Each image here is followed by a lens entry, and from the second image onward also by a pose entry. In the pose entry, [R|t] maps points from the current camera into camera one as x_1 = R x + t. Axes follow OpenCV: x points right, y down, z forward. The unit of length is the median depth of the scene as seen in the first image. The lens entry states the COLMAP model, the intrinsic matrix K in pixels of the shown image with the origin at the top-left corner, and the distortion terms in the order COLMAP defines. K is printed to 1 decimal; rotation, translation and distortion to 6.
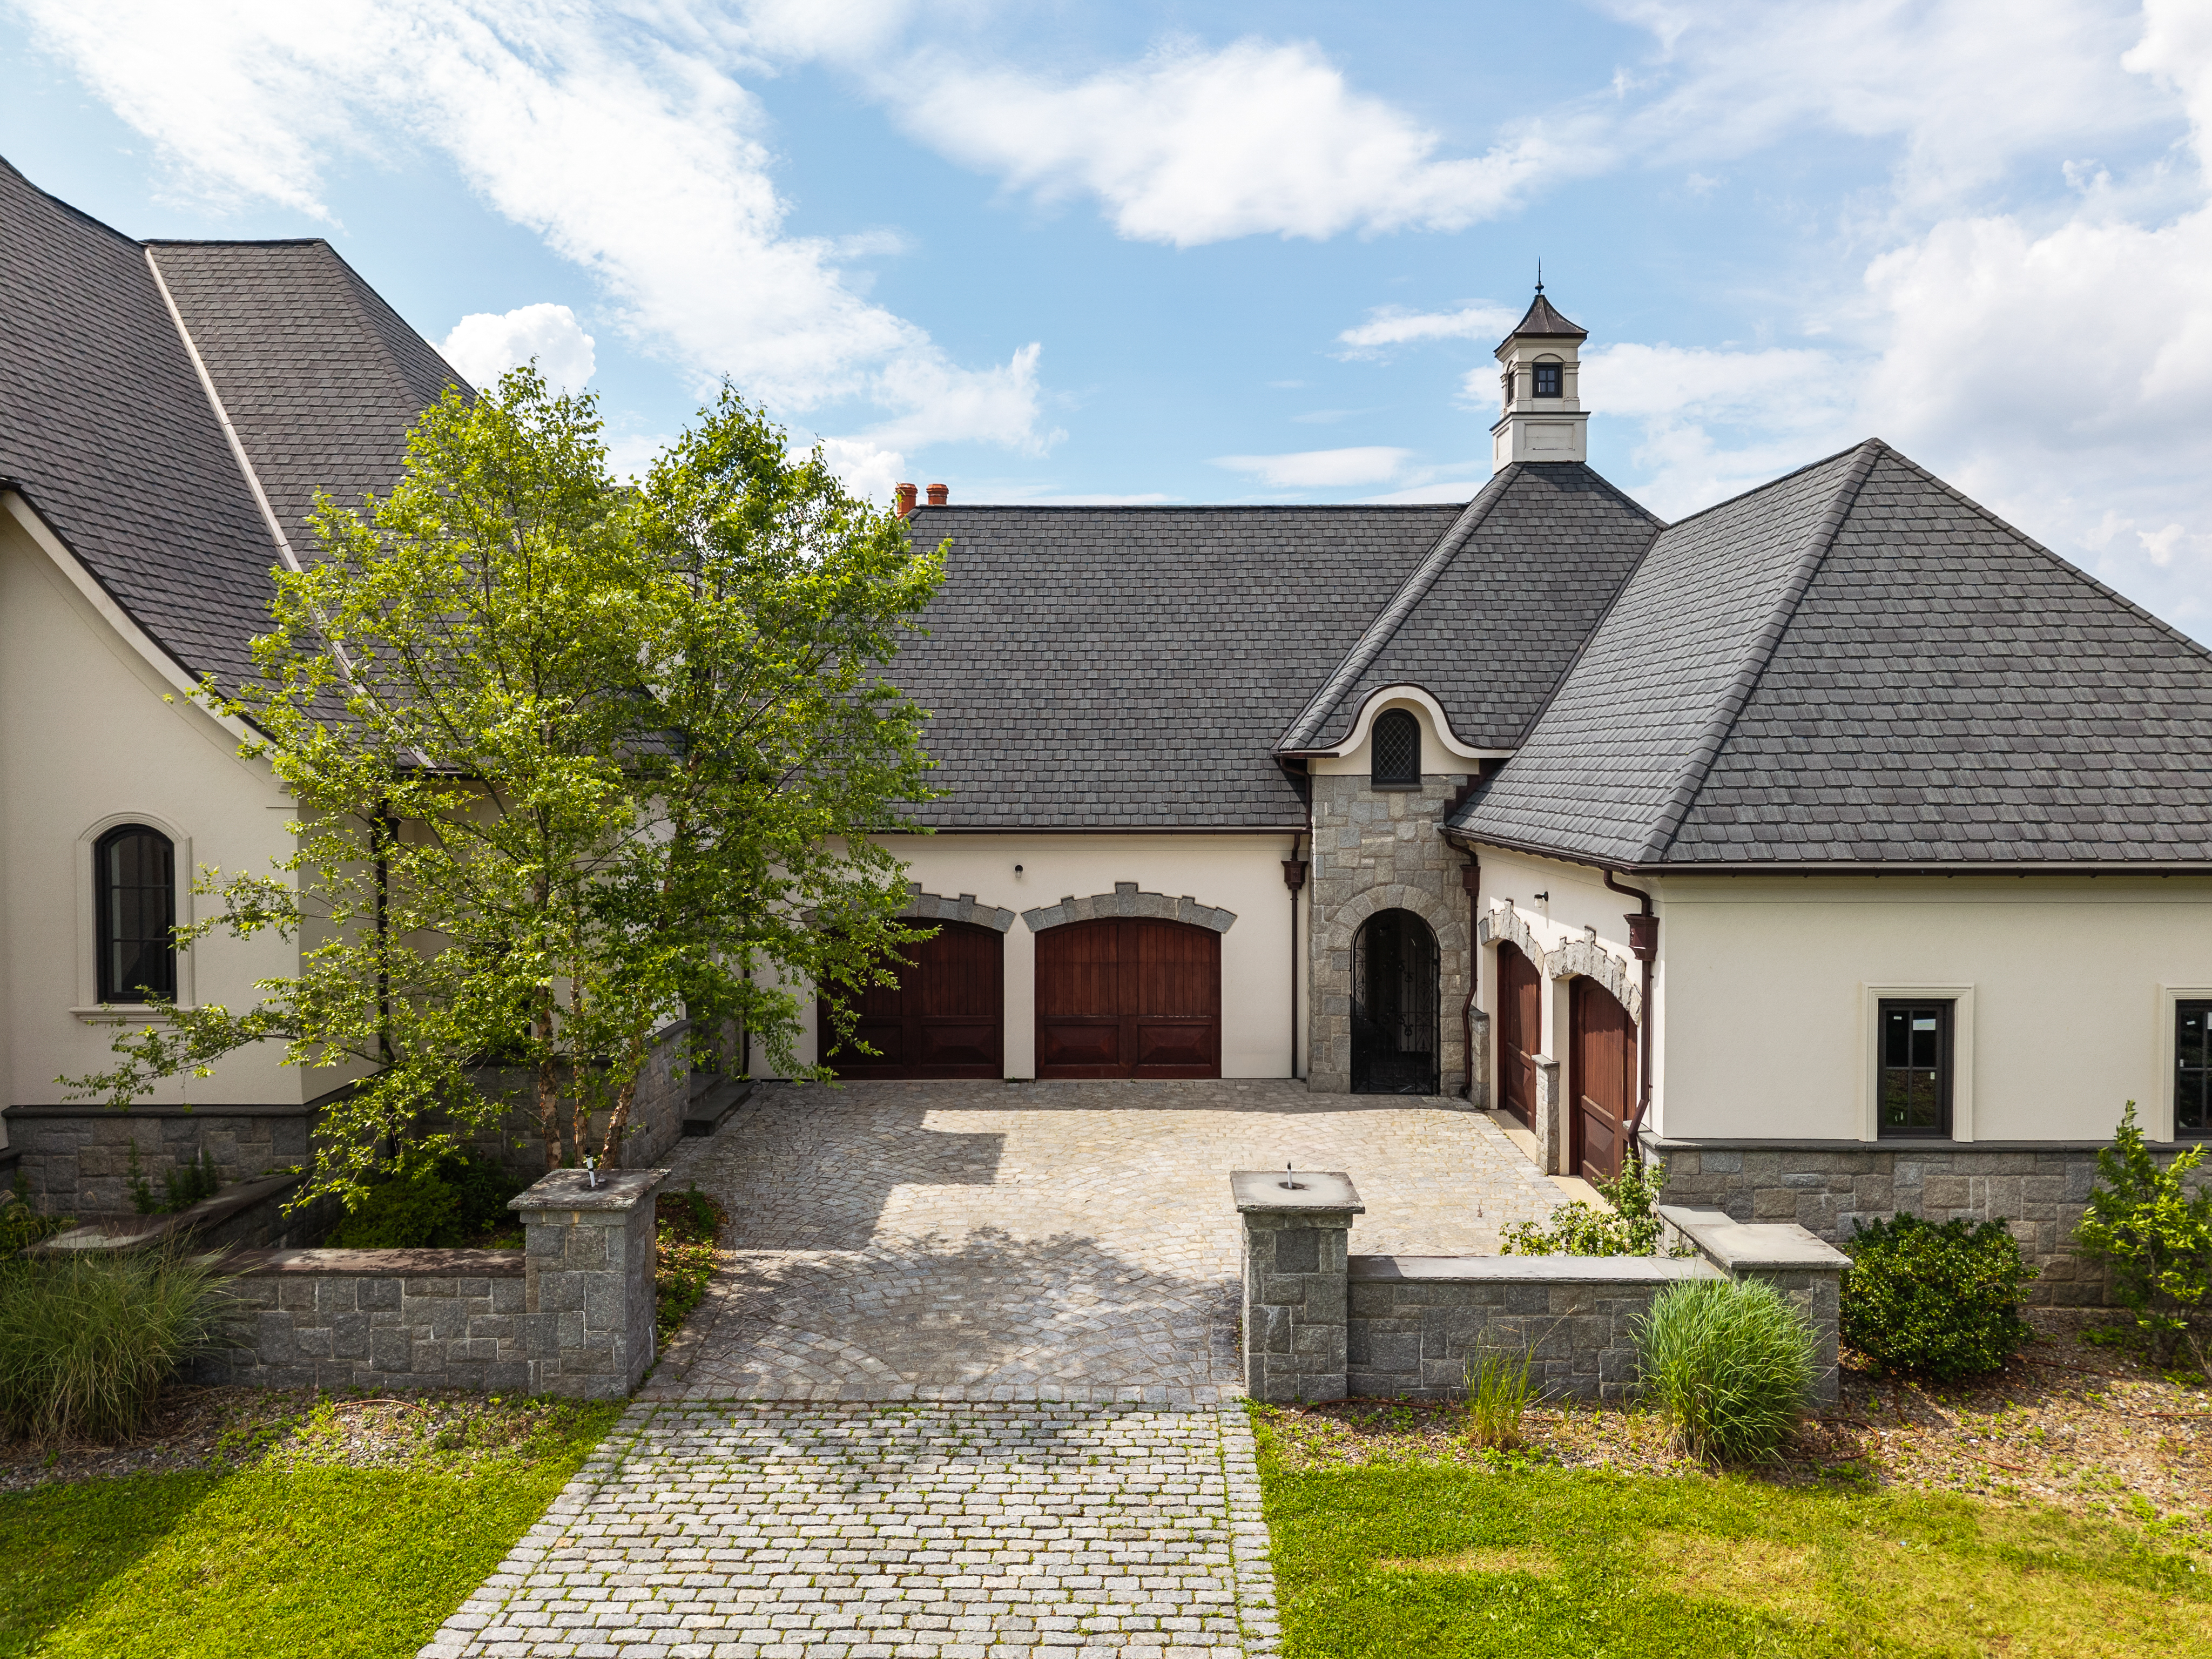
lens RADIAL K [[1507.5, 0, 1110.4], [0, 1507.5, 777.7], [0, 0, 1]] dist [0.008157, -0.006218]
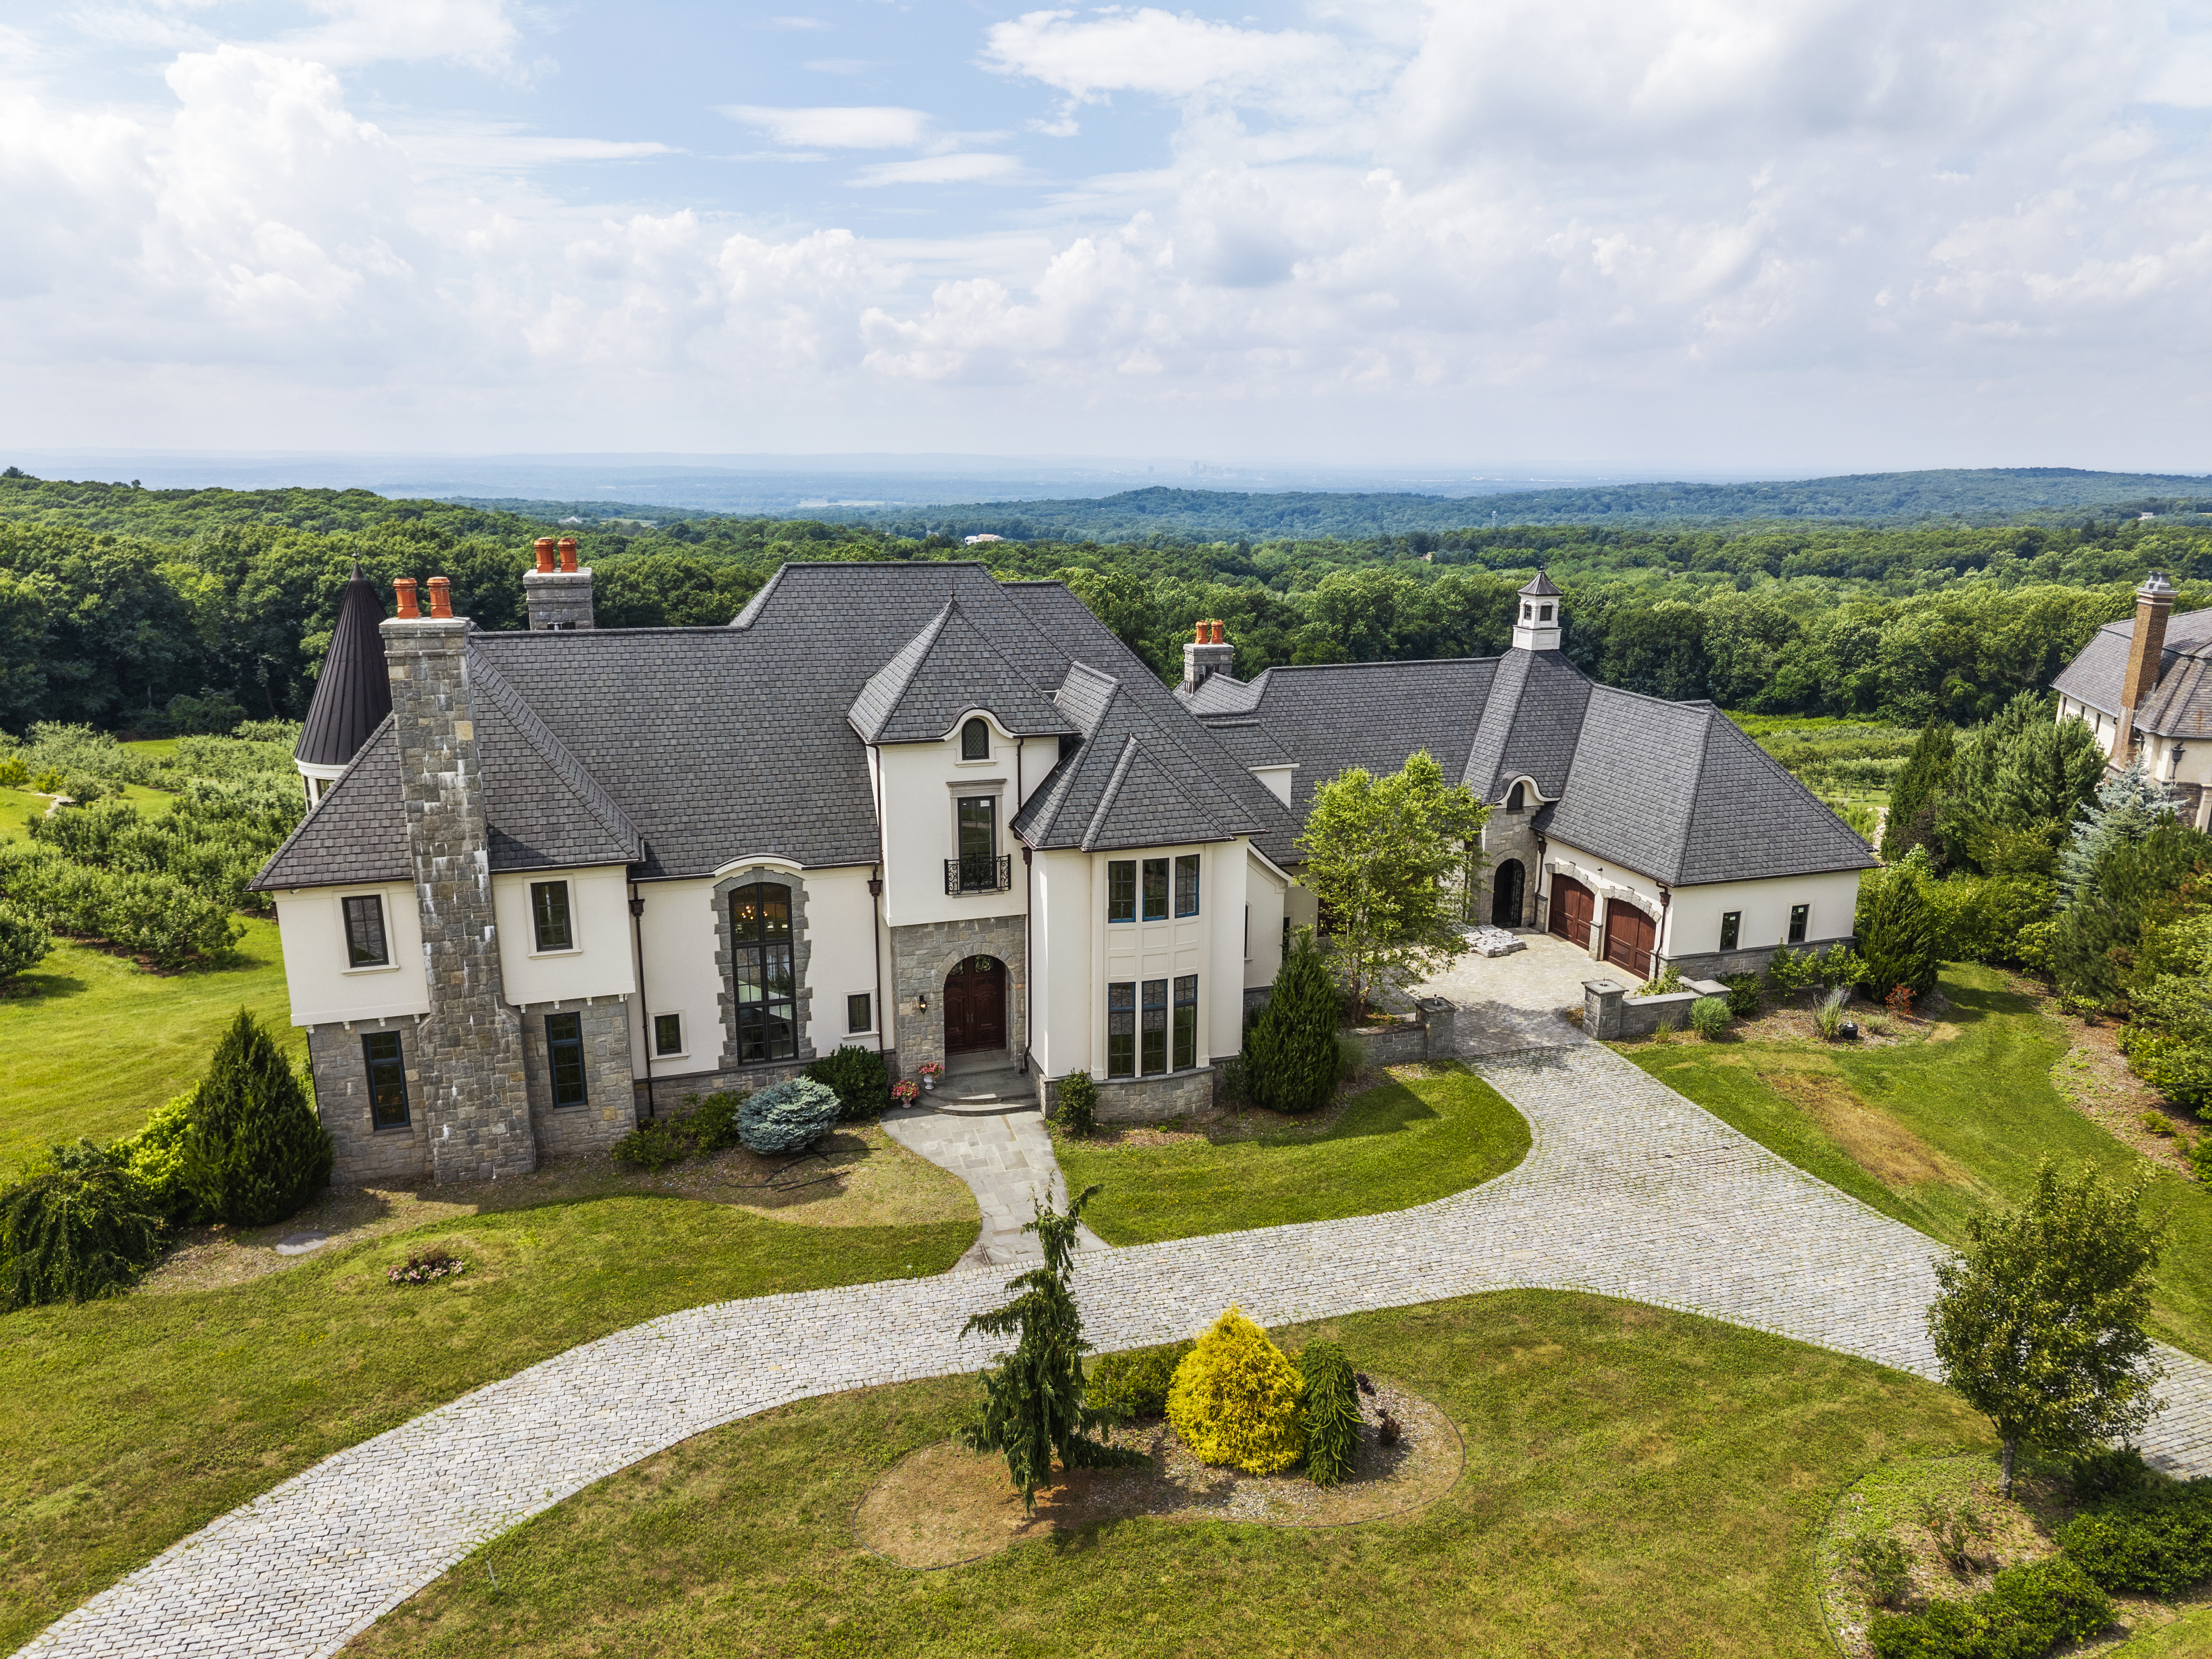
lens RADIAL K [[1507.5, 0, 1096.5], [0, 1507.5, 838.5], [0, 0, 1]] dist [0.008157, -0.006218]
pose [[0.955499, -0.072594, 0.285922, -1.371558], [0.002564, 0.971256, 0.238026, -0.630241], [-0.294983, -0.226700, 0.928220, -1.306546]]
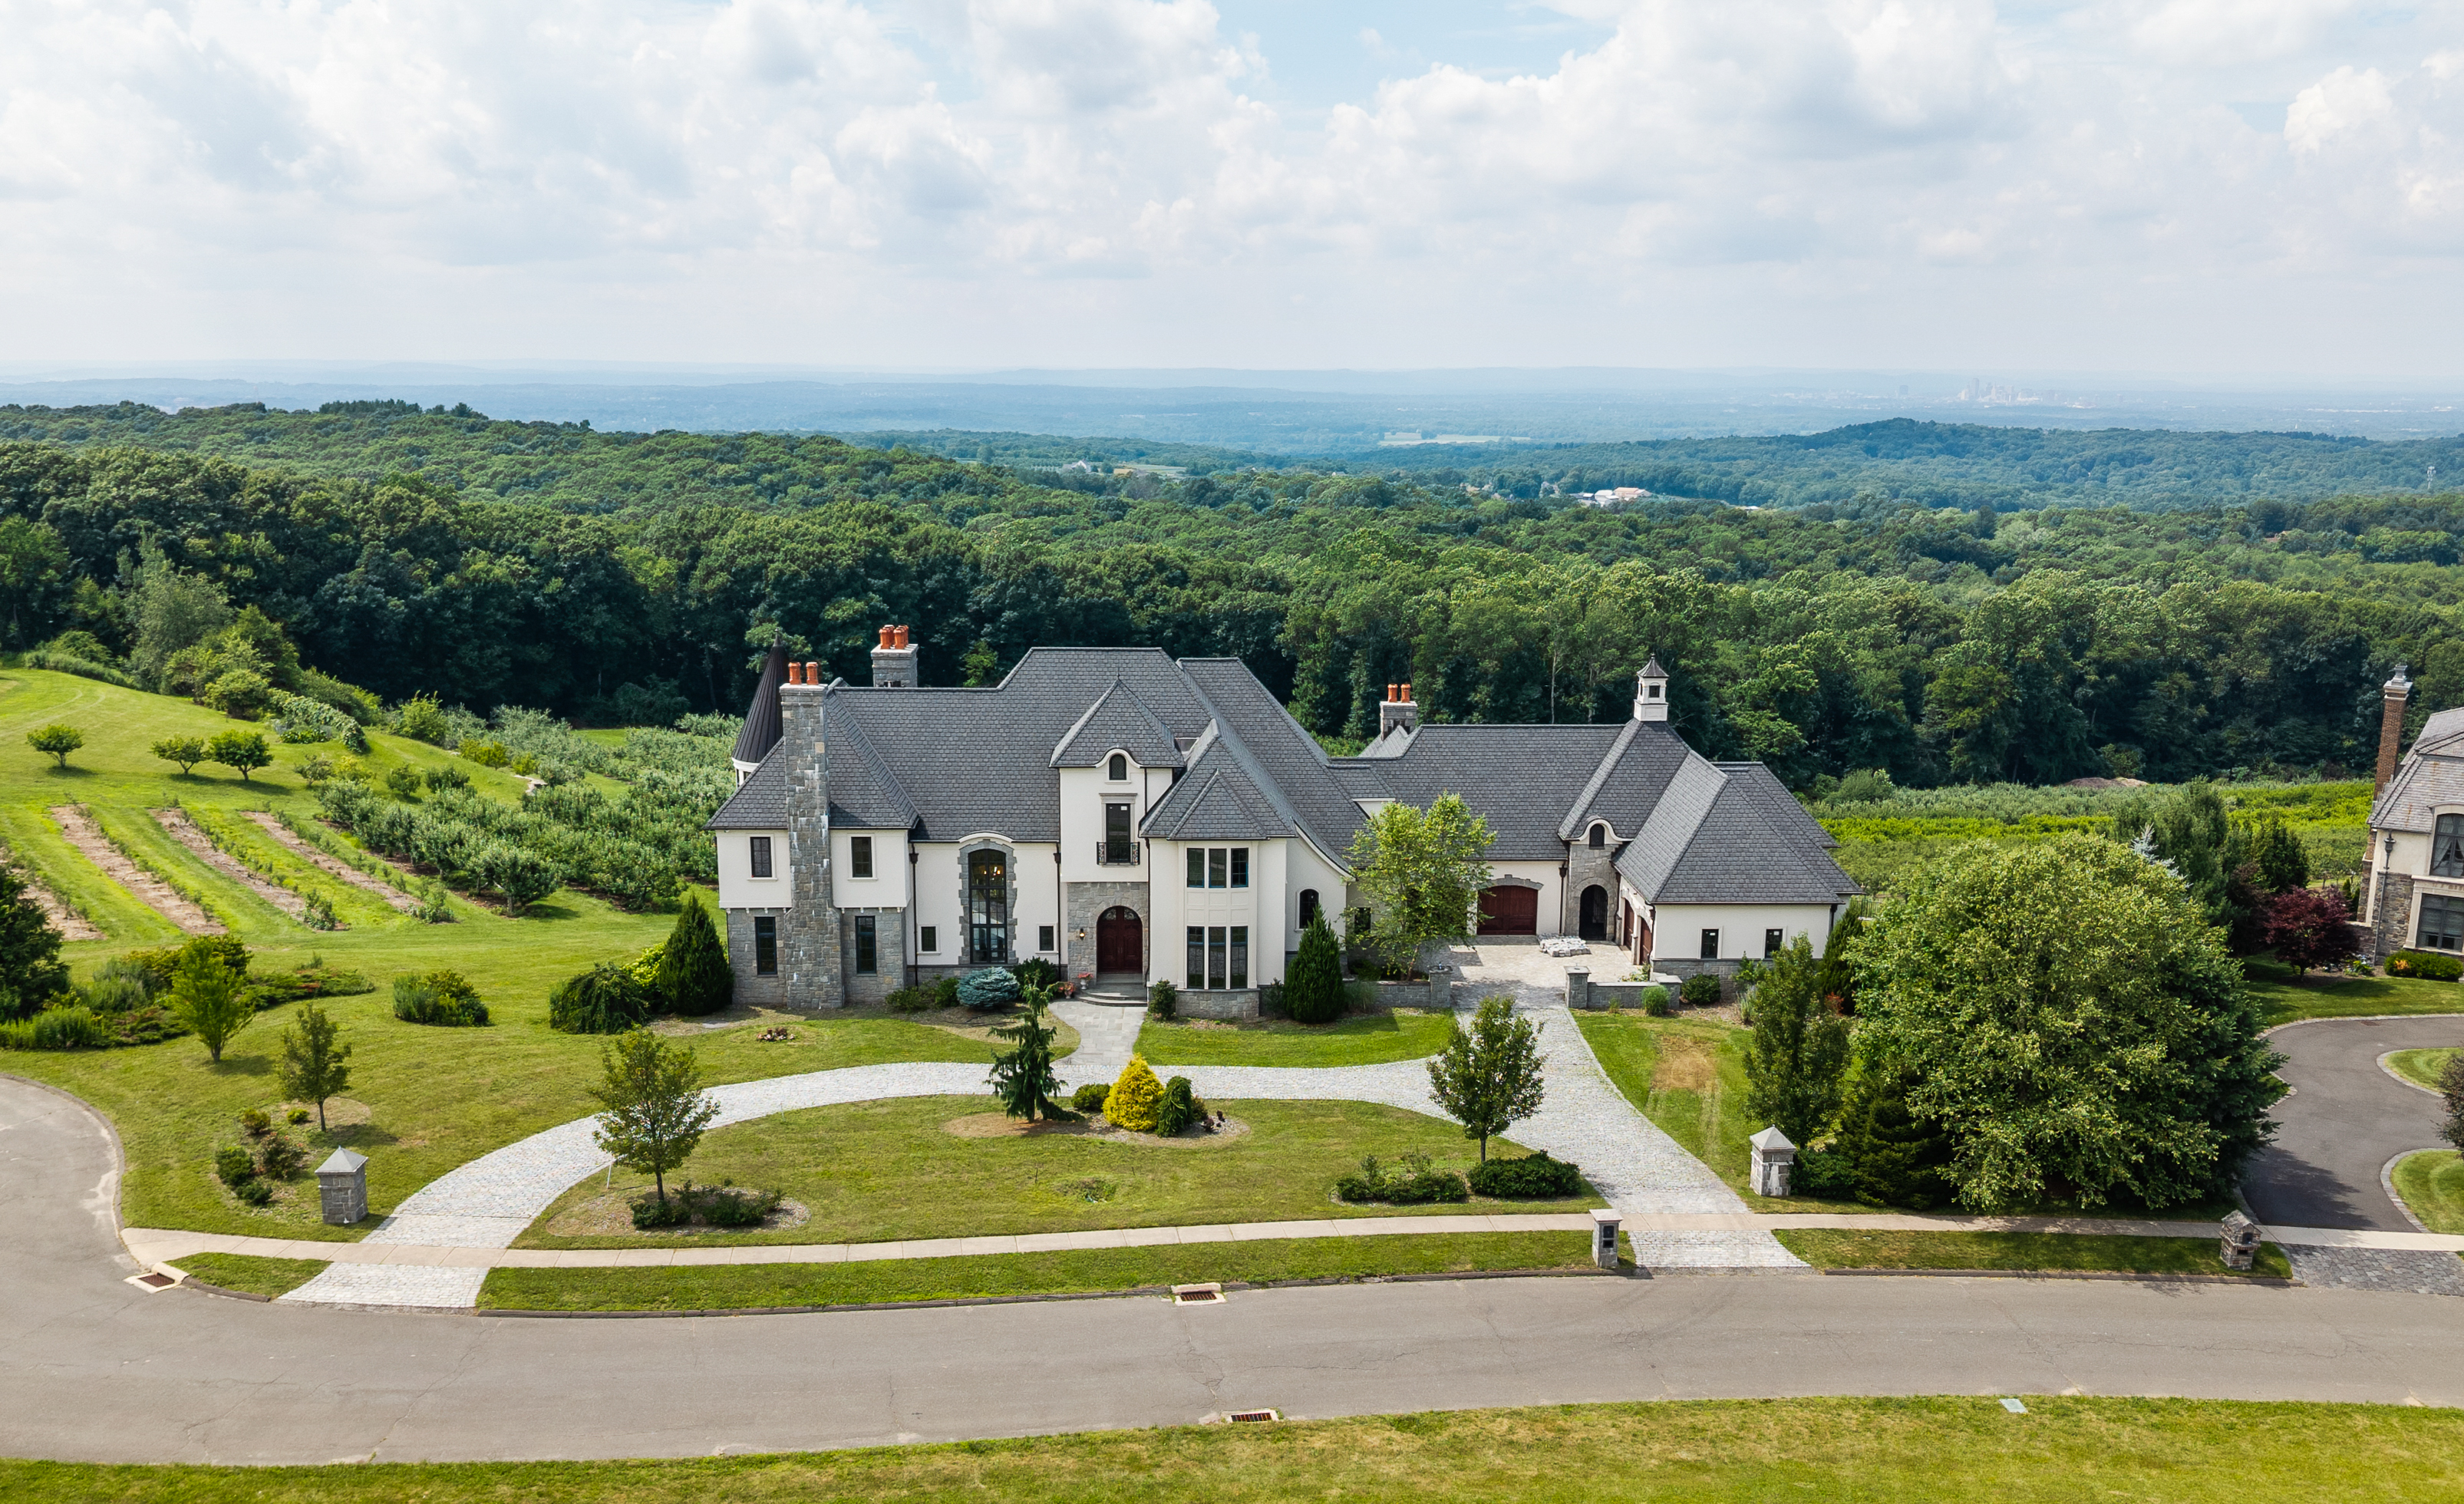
lens RADIAL K [[2115.4, 0, 1217.2], [0, 2115.4, 820.8], [0, 0, 1]] dist [0.087473, -0.053501]
pose [[0.999496, -0.002174, 0.031673, -0.866980], [-0.004141, 0.980203, 0.197950, -1.072908], [-0.031477, -0.197982, 0.979700, -3.865299]]
